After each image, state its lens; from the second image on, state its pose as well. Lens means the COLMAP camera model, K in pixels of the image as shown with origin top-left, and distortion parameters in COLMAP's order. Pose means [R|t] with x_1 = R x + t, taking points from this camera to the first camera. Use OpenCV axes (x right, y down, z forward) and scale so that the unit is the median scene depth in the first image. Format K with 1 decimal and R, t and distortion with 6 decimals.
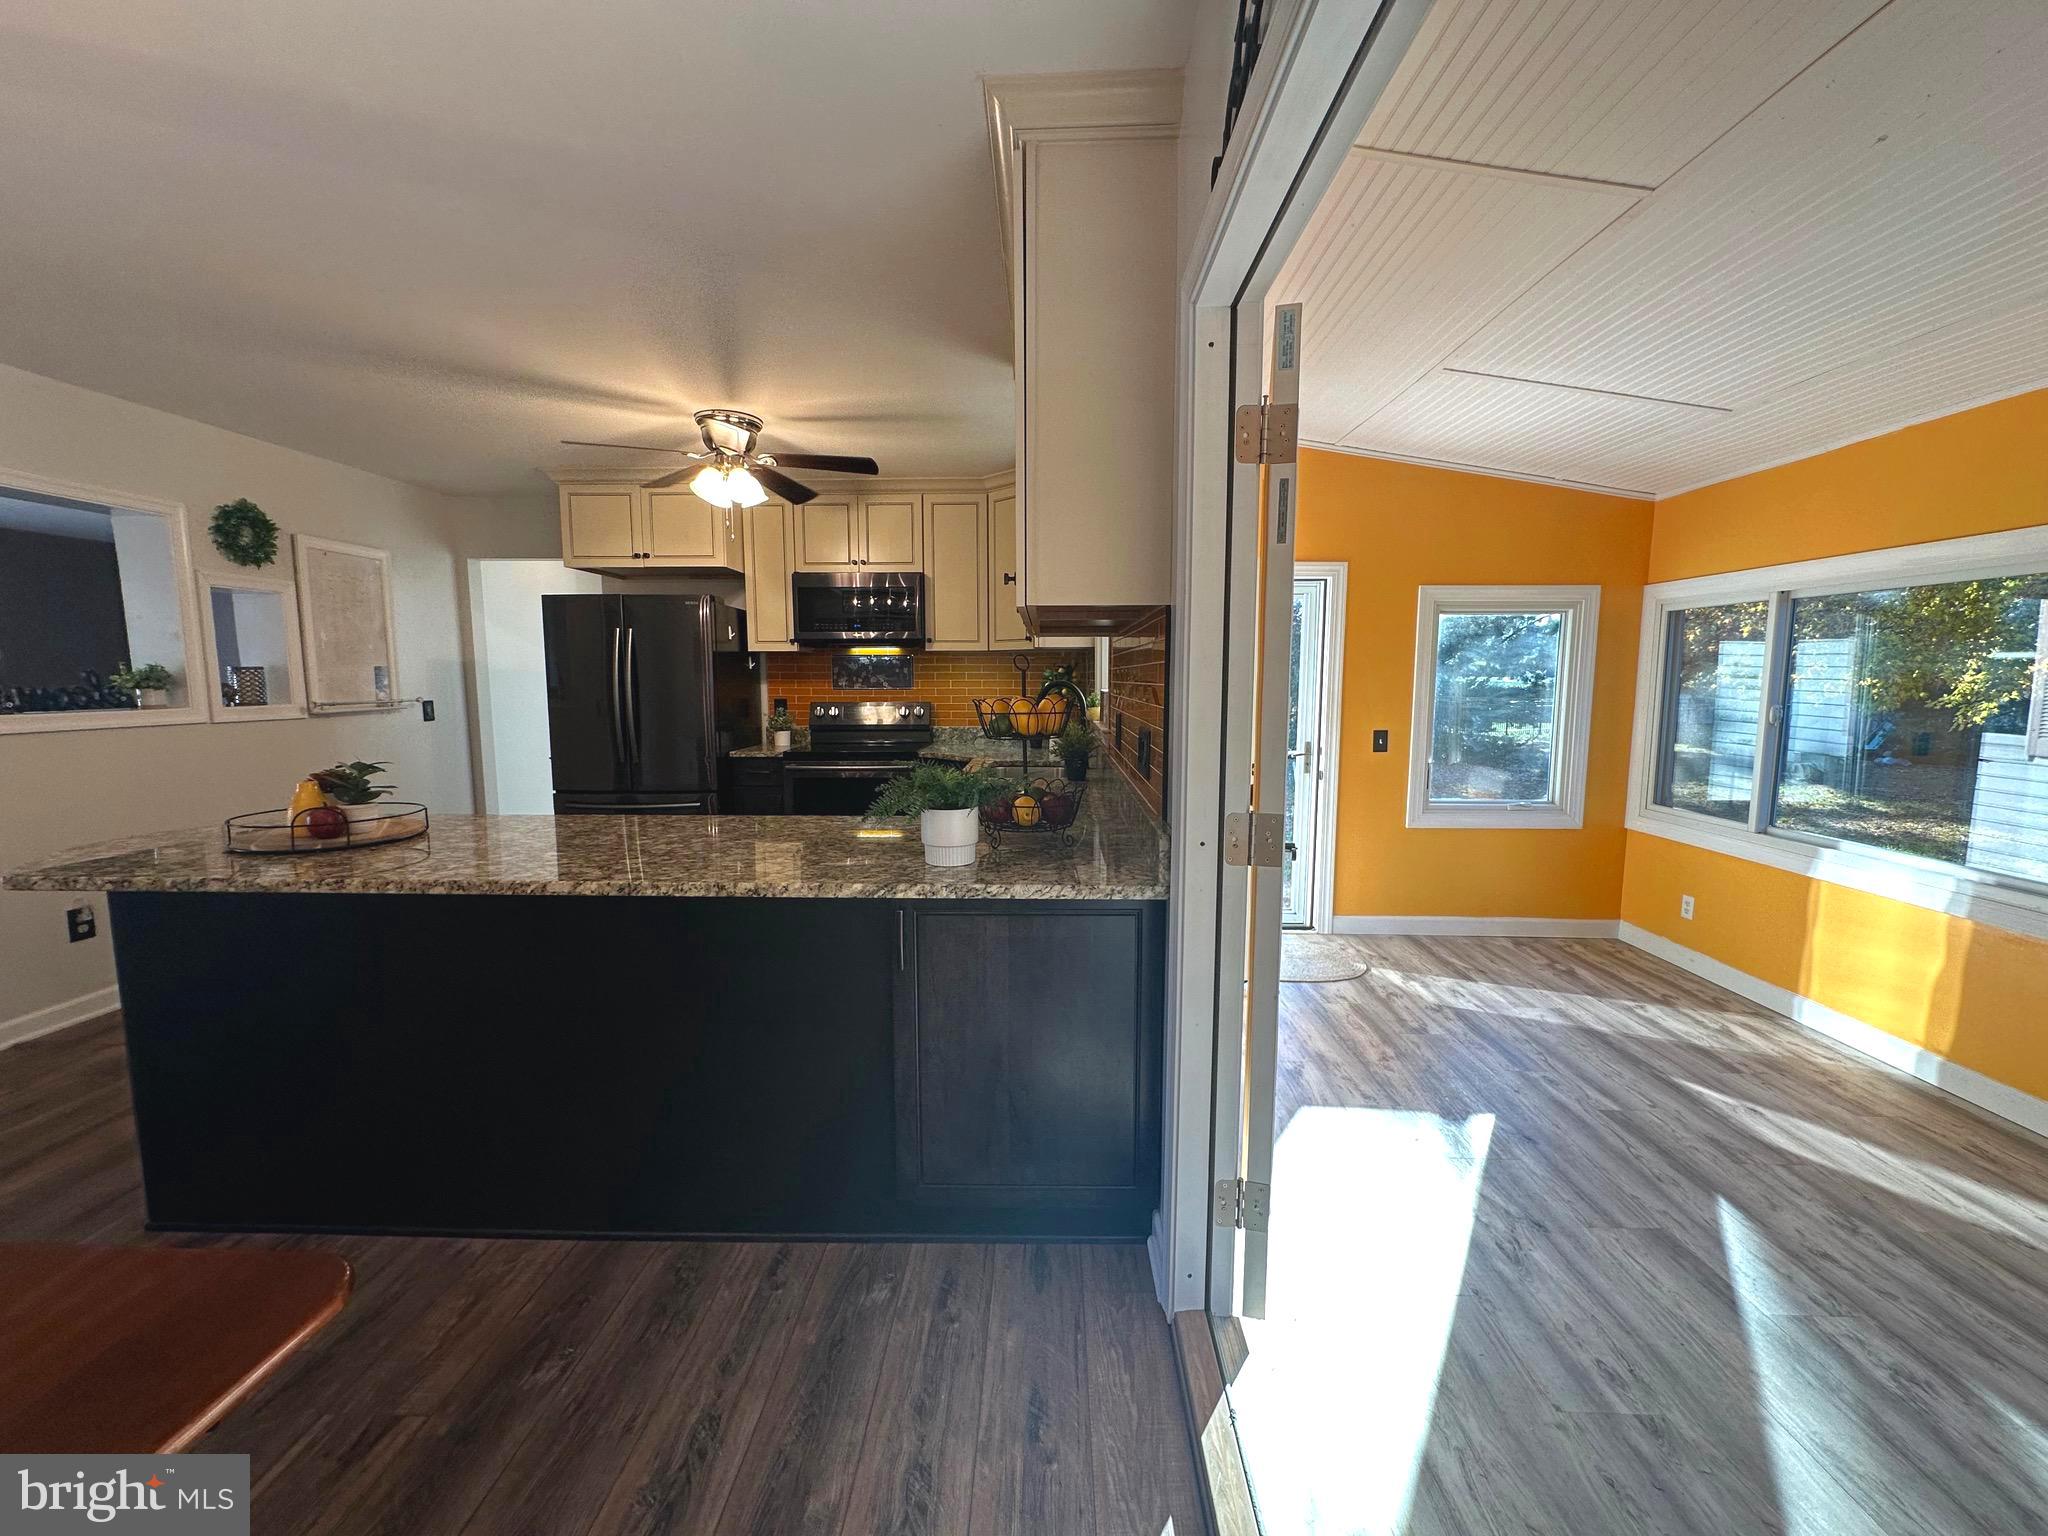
lens RADIAL K [[815.3, 0, 1022.3], [0, 815.3, 760.1], [0, 0, 1]] dist [-0.001762, 0.000324]
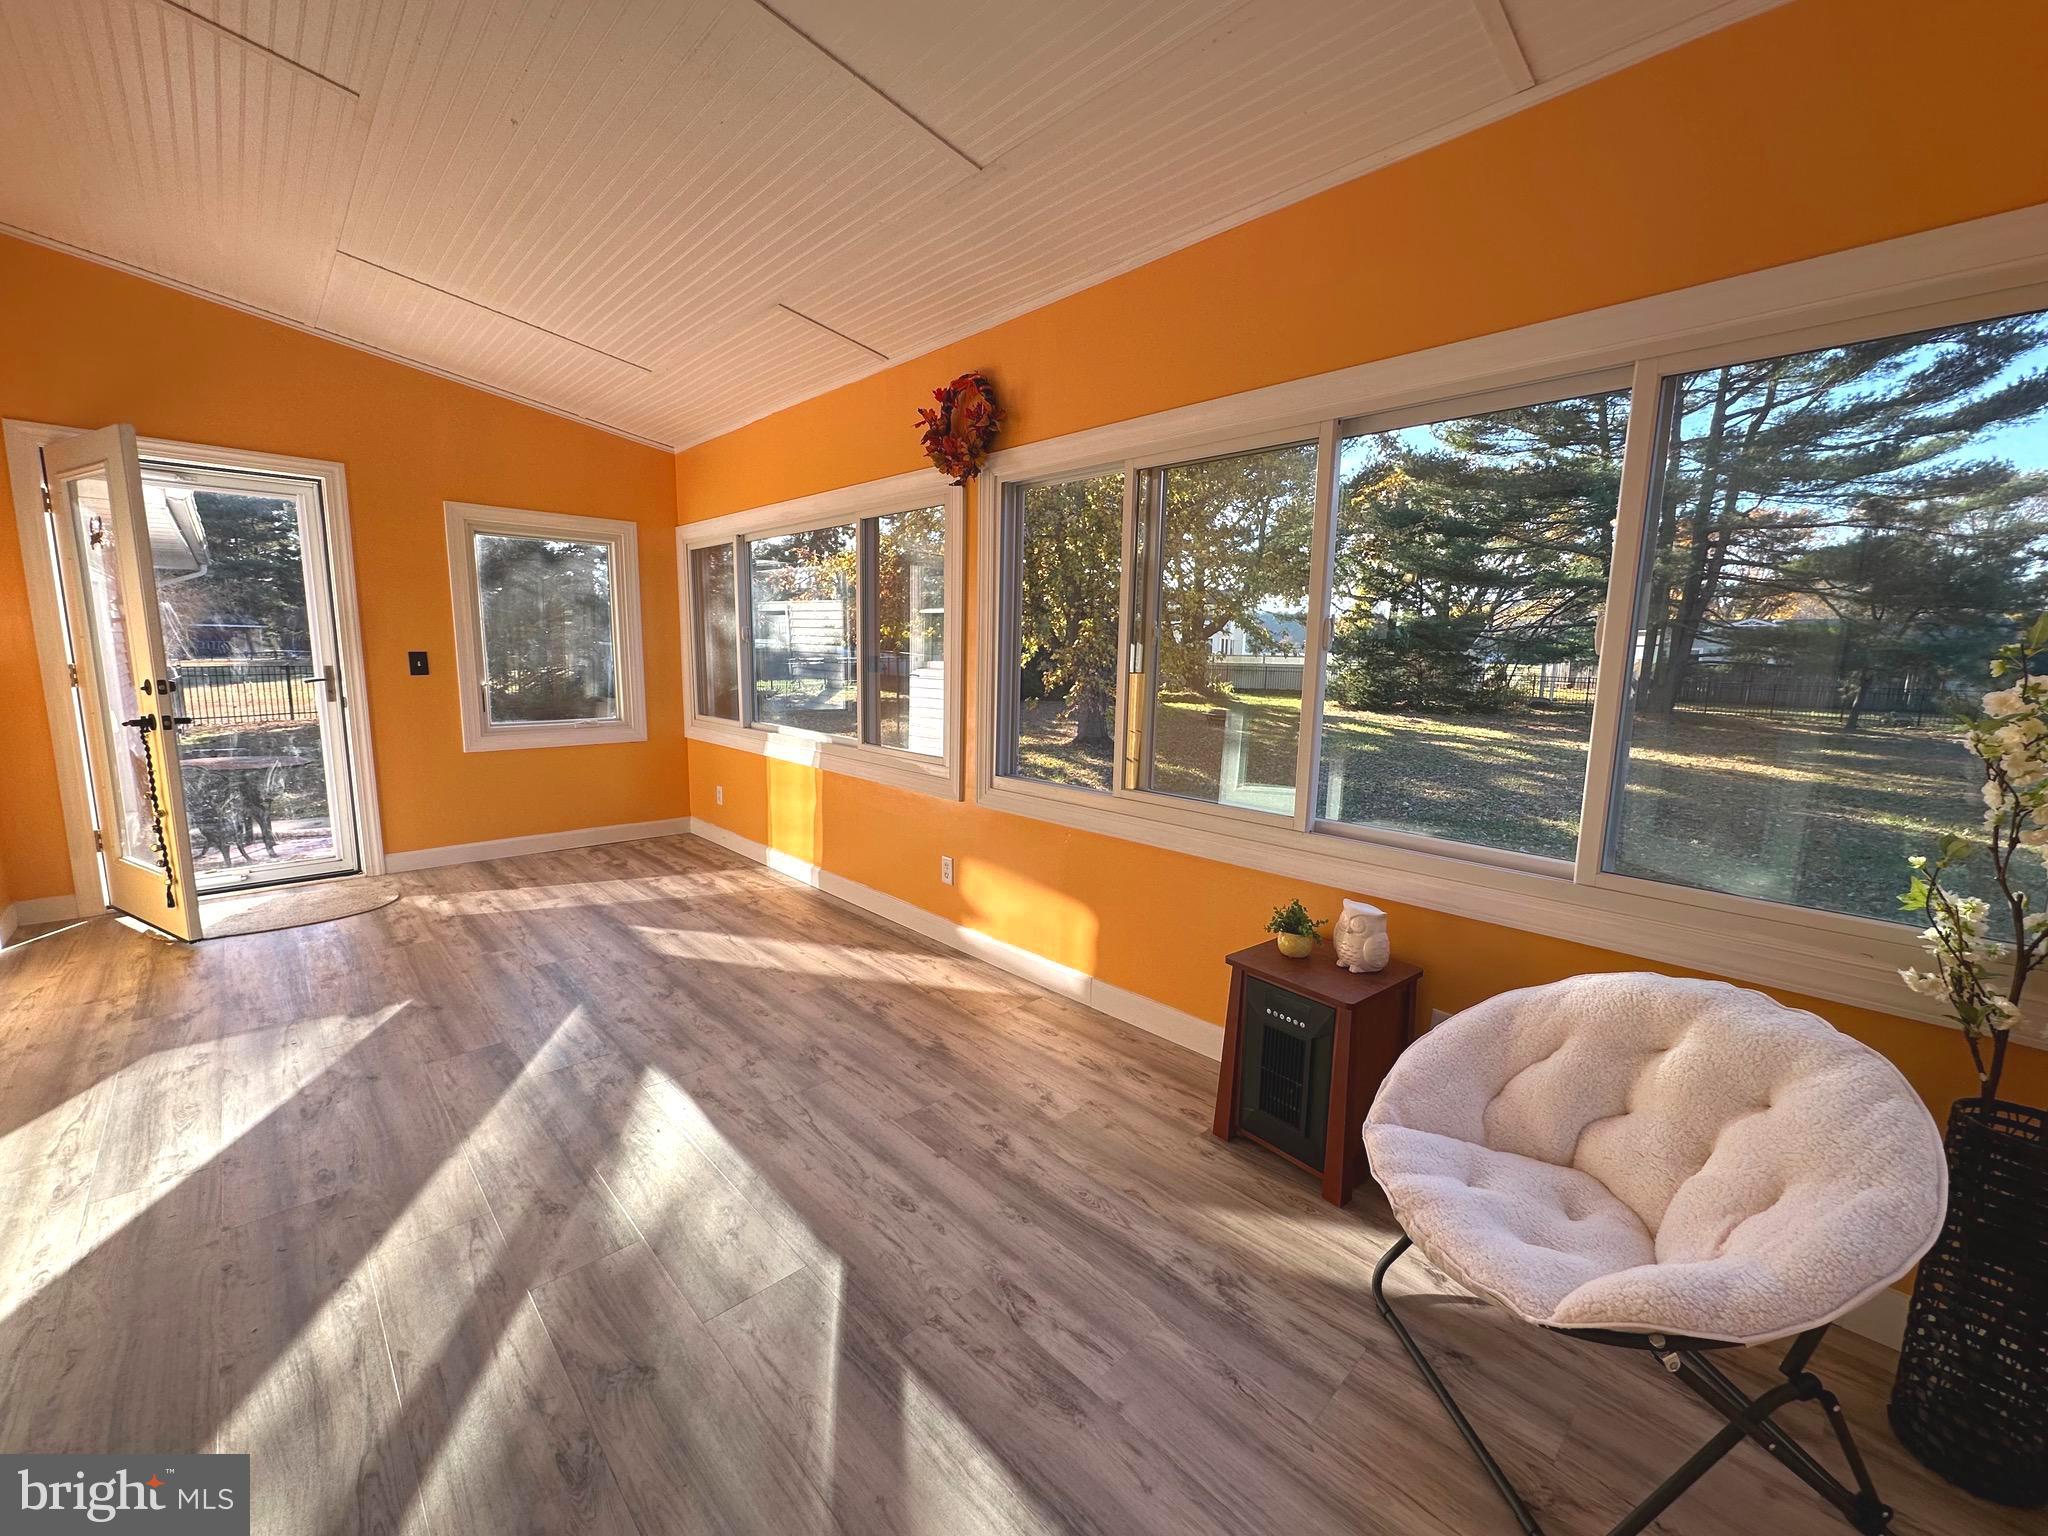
lens RADIAL K [[815.3, 0, 1022.5], [0, 815.3, 765.7], [0, 0, 1]] dist [-0.001762, 0.000324]
pose [[0.703505, -0.093087, 0.704567, 0.310270], [0.059376, 0.995617, 0.072255, 0.083133], [-0.708205, -0.008997, 0.705949, -0.206708]]
